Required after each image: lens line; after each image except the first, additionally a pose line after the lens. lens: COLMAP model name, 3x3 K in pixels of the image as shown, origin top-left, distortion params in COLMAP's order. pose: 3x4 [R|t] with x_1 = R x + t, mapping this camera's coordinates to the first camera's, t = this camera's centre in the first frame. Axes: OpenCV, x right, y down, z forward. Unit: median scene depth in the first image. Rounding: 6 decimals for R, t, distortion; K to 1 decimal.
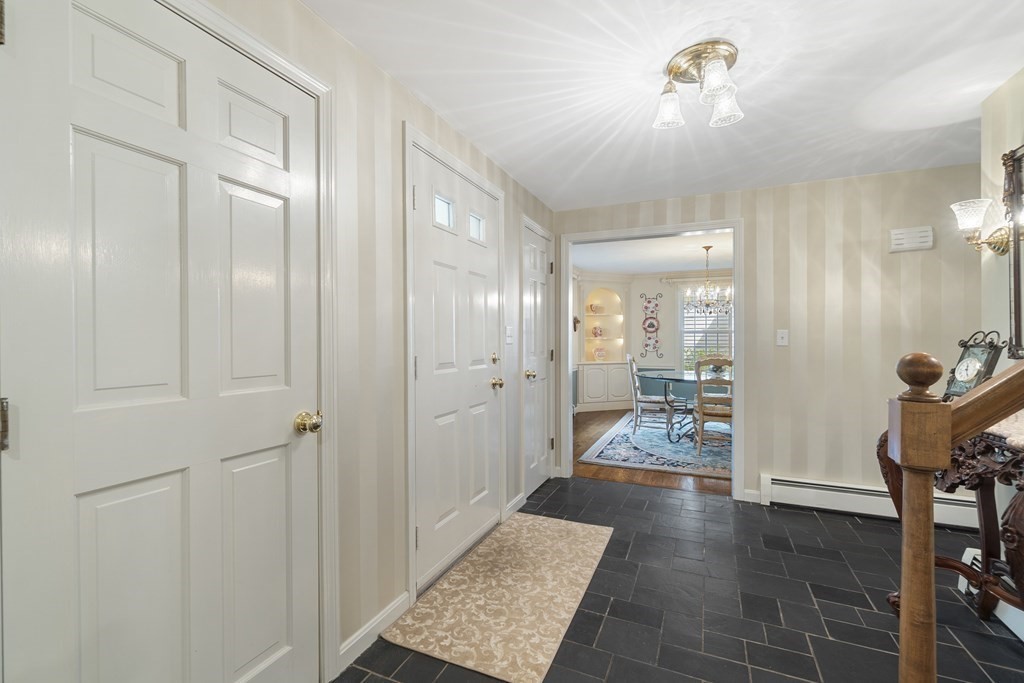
lens RADIAL K [[453.7, 0, 507.6], [0, 453.7, 338.2], [0, 0, 1]] dist [-0.004990, -0.000307]
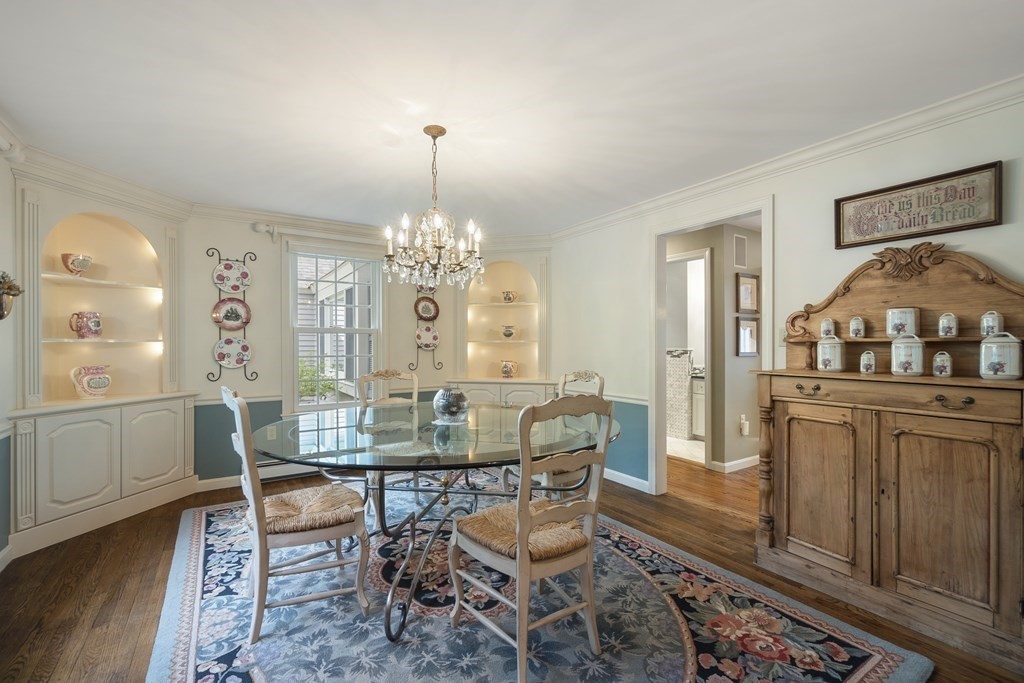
lens RADIAL K [[453.7, 0, 507.4], [0, 453.7, 342.3], [0, 0, 1]] dist [-0.004990, -0.000307]
pose [[0.565369, 0.002549, 0.824834, 0.081808], [0.004235, 0.999973, -0.005994, 0.005086], [-0.824827, 0.006882, 0.565343, 0.479307]]
